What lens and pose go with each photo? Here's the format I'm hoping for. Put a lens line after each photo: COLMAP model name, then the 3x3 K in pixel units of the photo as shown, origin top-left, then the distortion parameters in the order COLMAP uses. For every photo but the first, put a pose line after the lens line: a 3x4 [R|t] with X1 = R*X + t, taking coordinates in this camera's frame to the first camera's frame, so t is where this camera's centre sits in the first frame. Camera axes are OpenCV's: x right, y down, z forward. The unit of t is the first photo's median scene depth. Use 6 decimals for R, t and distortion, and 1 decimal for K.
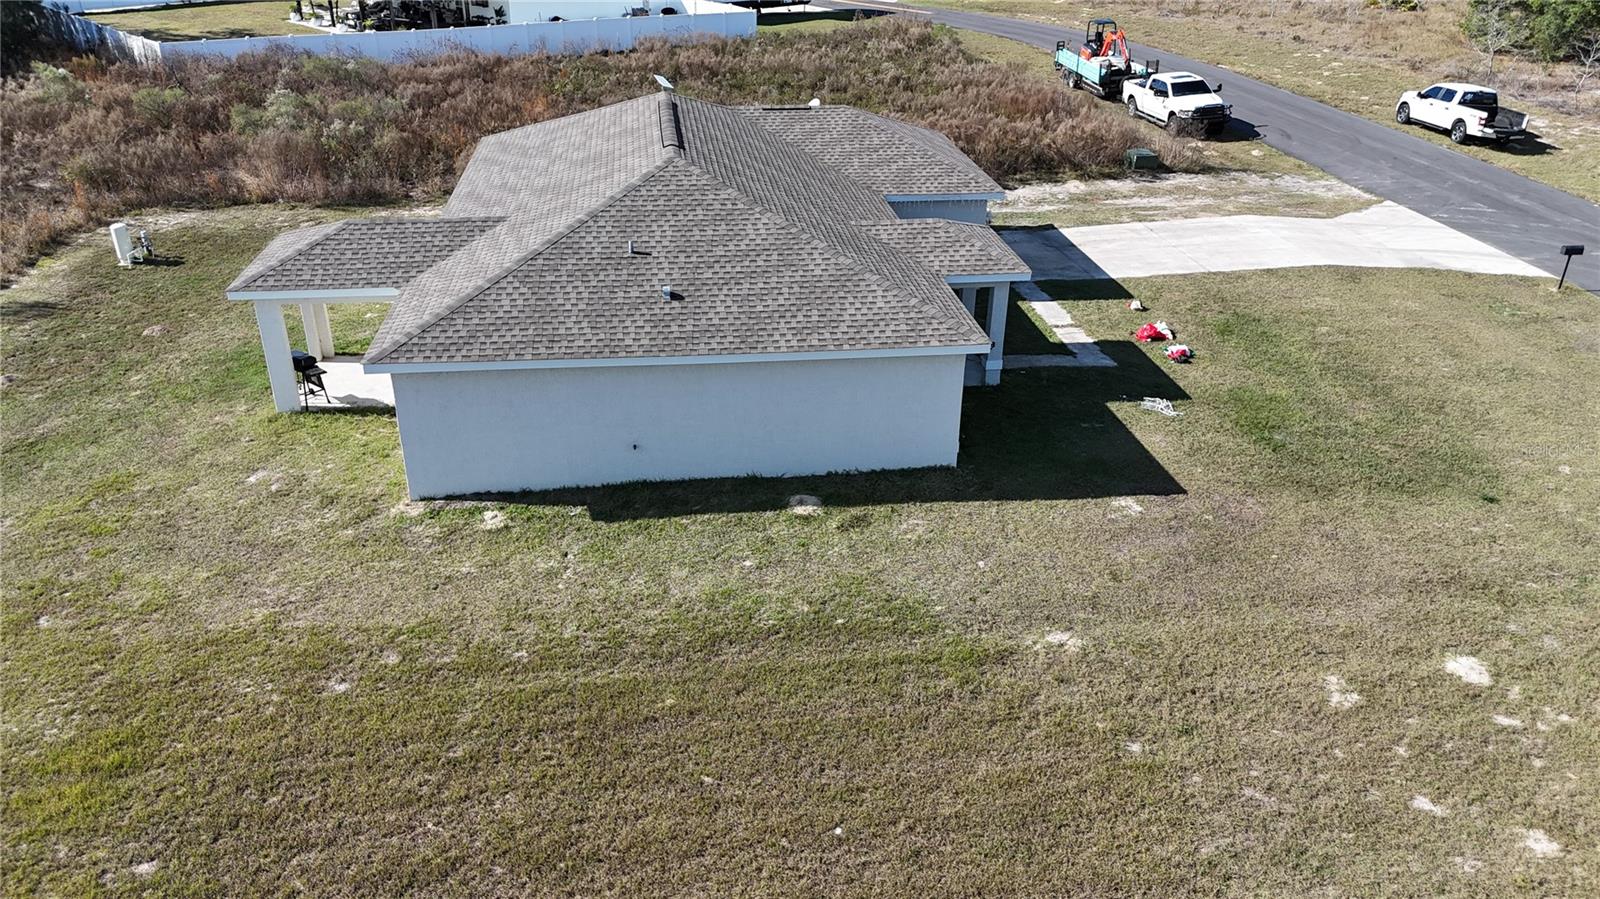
lens RADIAL K [[1183.5, 0, 800.0], [0, 1183.5, 449.5], [0, 0, 1]] dist [0.053944, -0.055917]
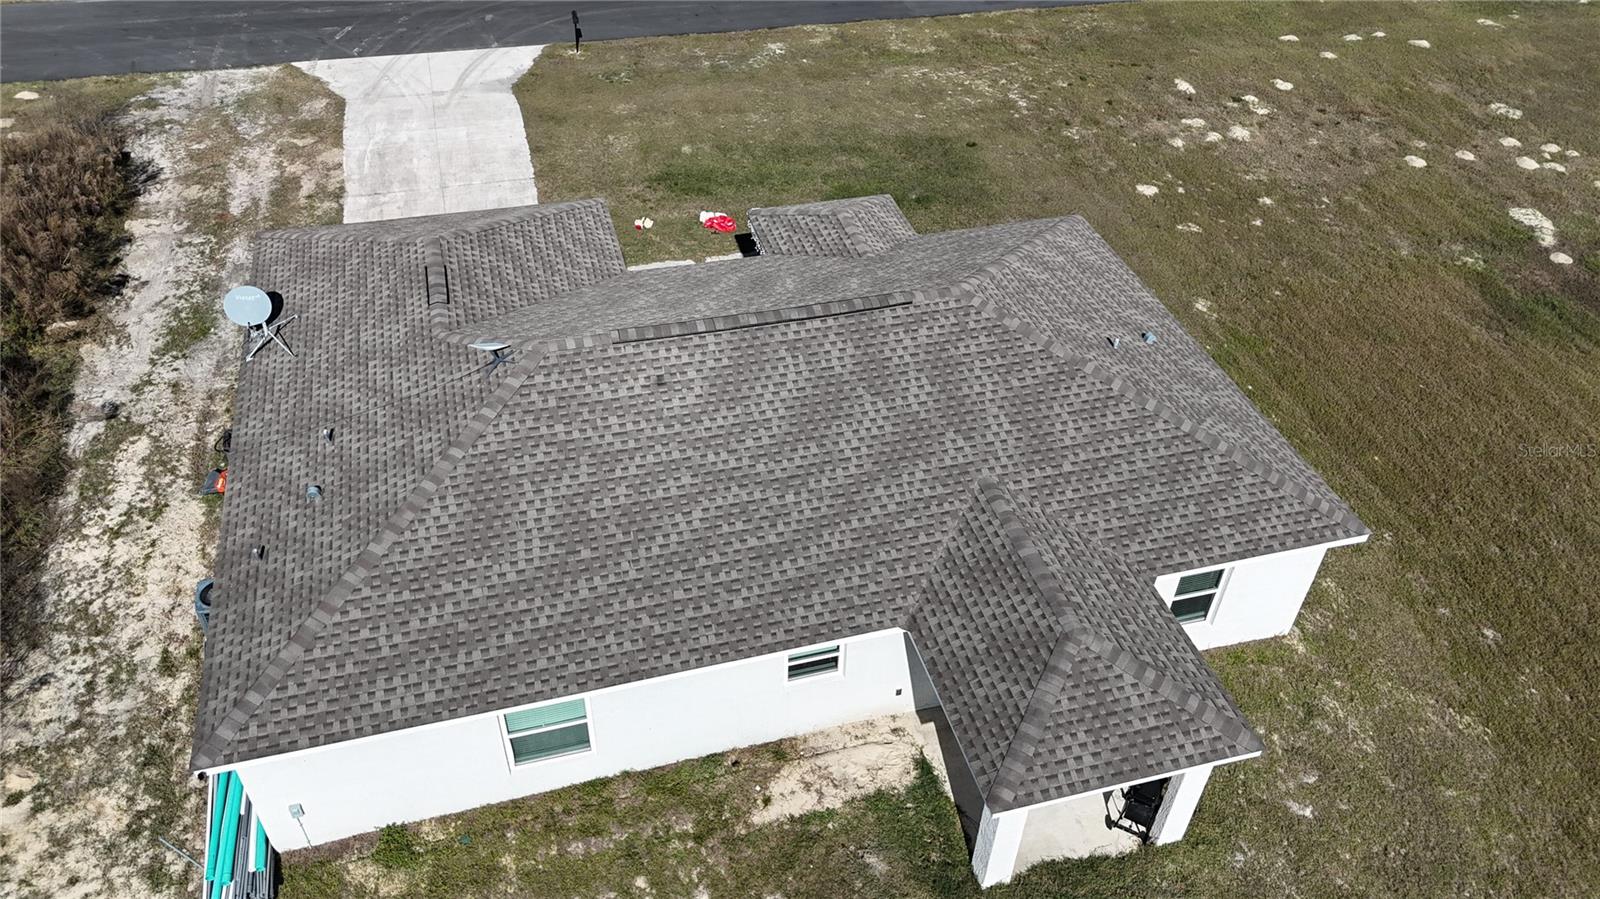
lens RADIAL K [[1180.5, 0, 794.4], [0, 1180.5, 450.4], [0, 0, 1]] dist [0.069272, -0.078731]
pose [[-0.147492, -0.654839, 0.741236, -0.659724], [0.415047, 0.639276, 0.647350, -0.637536], [-0.897765, 0.403127, 0.177501, 0.820297]]
